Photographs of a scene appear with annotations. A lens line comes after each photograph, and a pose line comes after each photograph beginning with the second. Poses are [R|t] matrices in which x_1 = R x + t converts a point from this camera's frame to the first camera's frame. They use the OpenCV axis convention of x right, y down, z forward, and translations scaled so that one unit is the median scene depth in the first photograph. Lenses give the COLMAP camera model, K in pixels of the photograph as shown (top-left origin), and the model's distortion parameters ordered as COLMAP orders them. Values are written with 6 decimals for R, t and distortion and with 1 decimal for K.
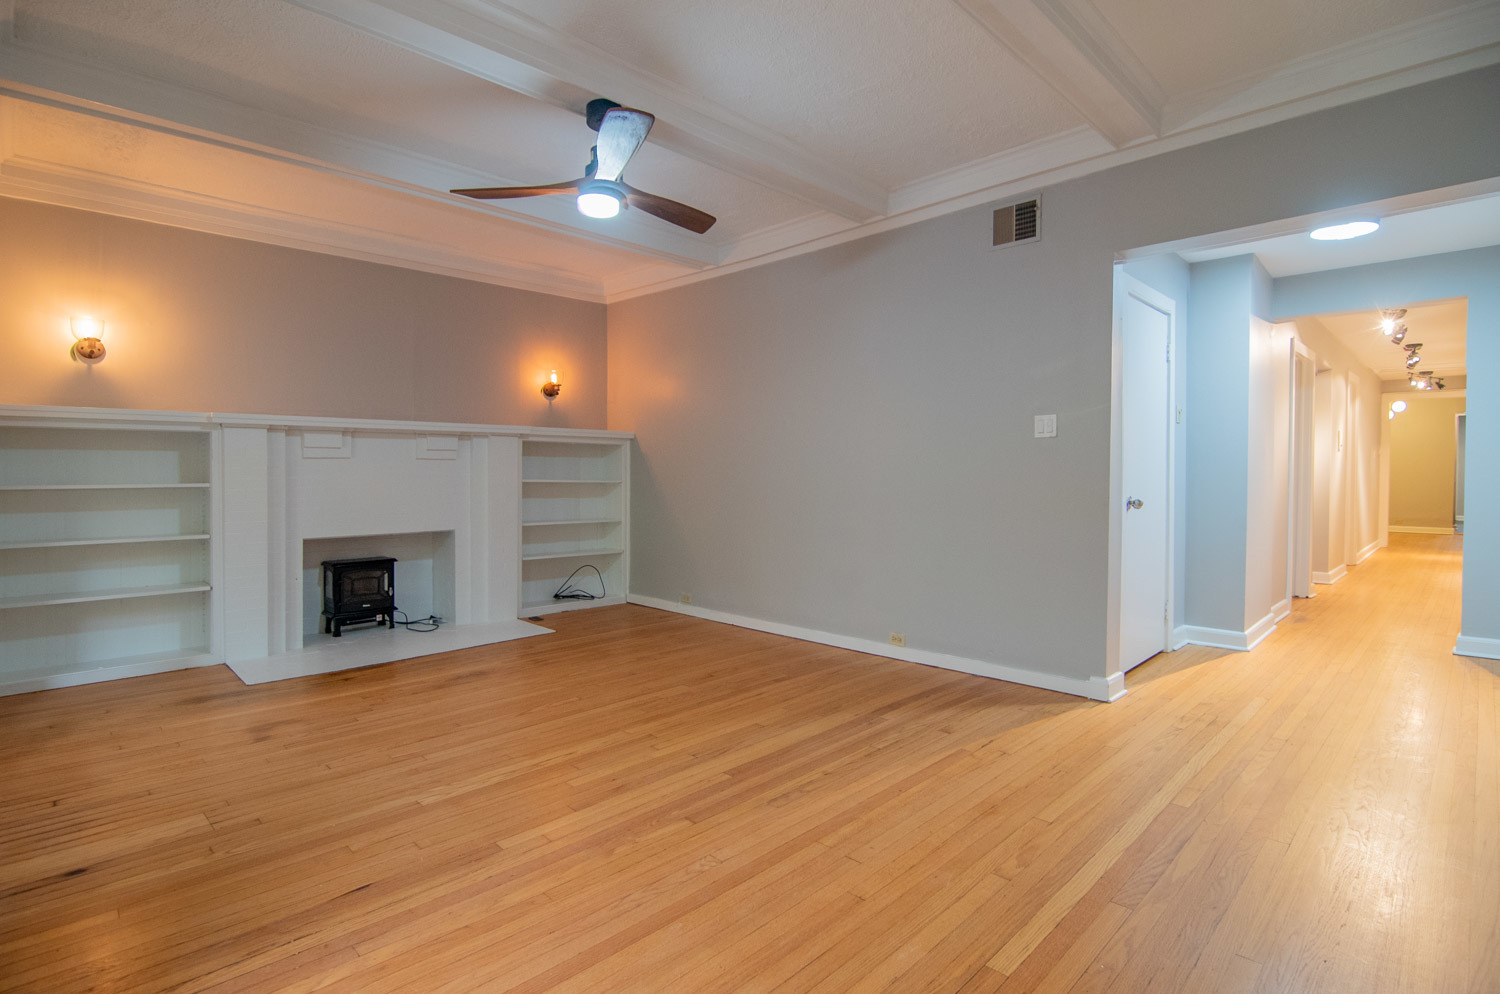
lens RADIAL K [[763.1, 0, 753.6], [0, 763.1, 474.8], [0, 0, 1]] dist [-0.000917, -0.014111]
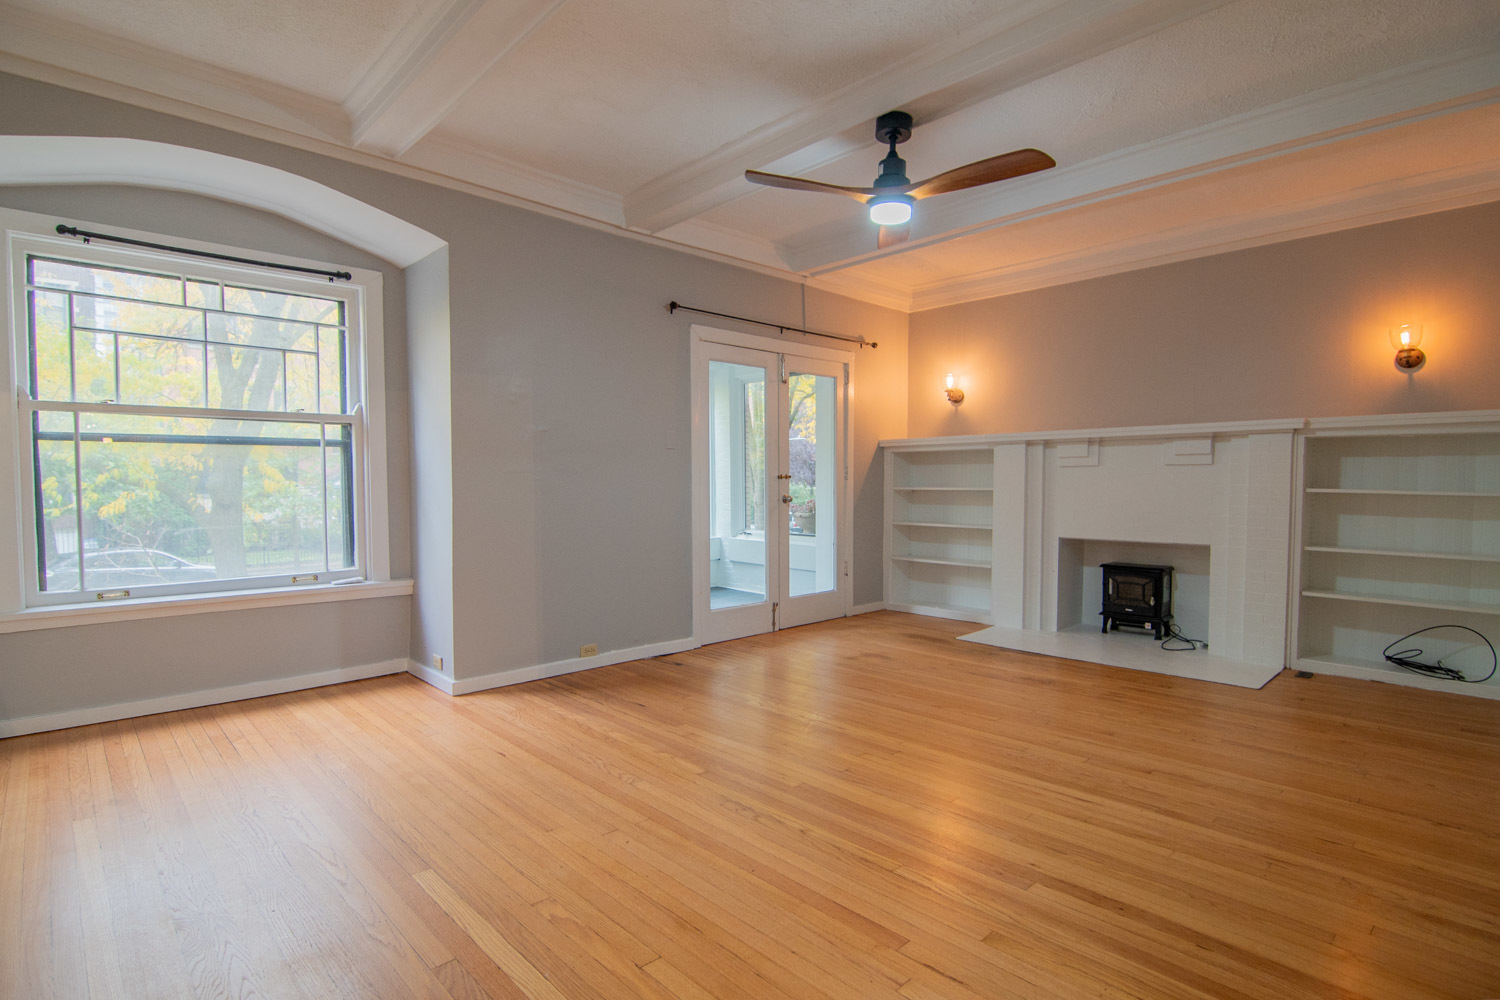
lens RADIAL K [[750.0, 0, 750.0], [0, 750.0, 500.0], [0, 0, 1]] dist [-0.001371, -0.025708]
pose [[-0.045995, 0.026928, -0.998579, 0.611860], [-0.002612, 0.999630, 0.027077, -0.001811], [0.998938, 0.003853, -0.045907, 0.644255]]
